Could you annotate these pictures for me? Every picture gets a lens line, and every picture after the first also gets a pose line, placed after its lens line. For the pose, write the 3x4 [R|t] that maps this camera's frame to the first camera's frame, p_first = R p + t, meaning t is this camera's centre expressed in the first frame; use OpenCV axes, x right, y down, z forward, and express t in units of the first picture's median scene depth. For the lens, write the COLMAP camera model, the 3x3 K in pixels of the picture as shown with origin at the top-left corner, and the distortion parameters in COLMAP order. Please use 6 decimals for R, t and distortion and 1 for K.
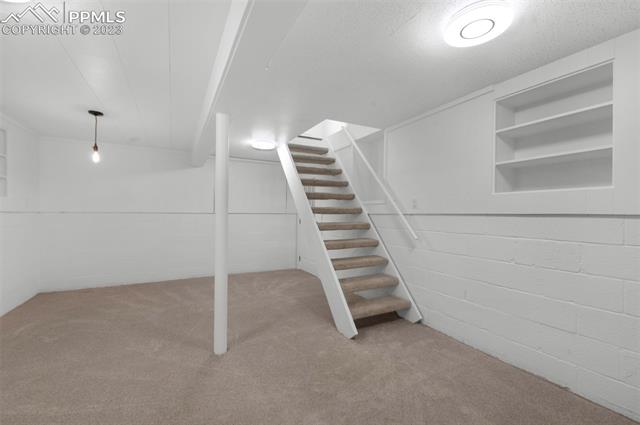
lens RADIAL K [[277.3, 0, 321.6], [0, 277.3, 213.5], [0, 0, 1]] dist [0.002868, -0.000577]
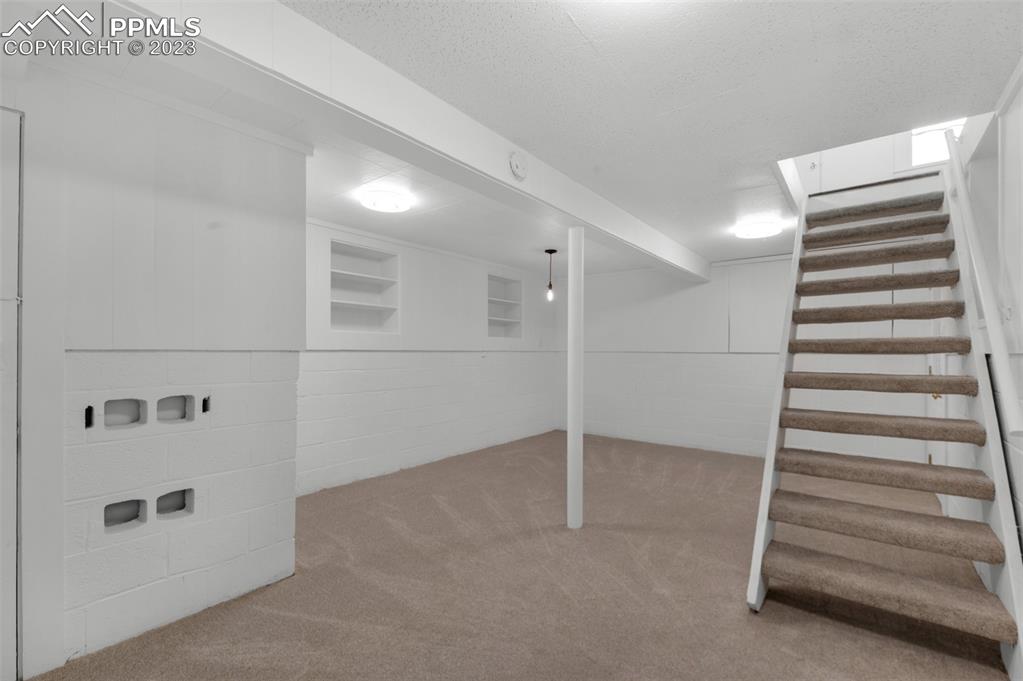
lens RADIAL K [[443.3, 0, 514.0], [0, 443.3, 347.1], [0, 0, 1]] dist [0.002868, -0.000577]
pose [[0.404862, -0.013902, -0.914272, 0.596079], [0.004273, 0.999902, -0.013312, -0.003393], [0.914368, 0.001483, 0.404881, 0.271620]]
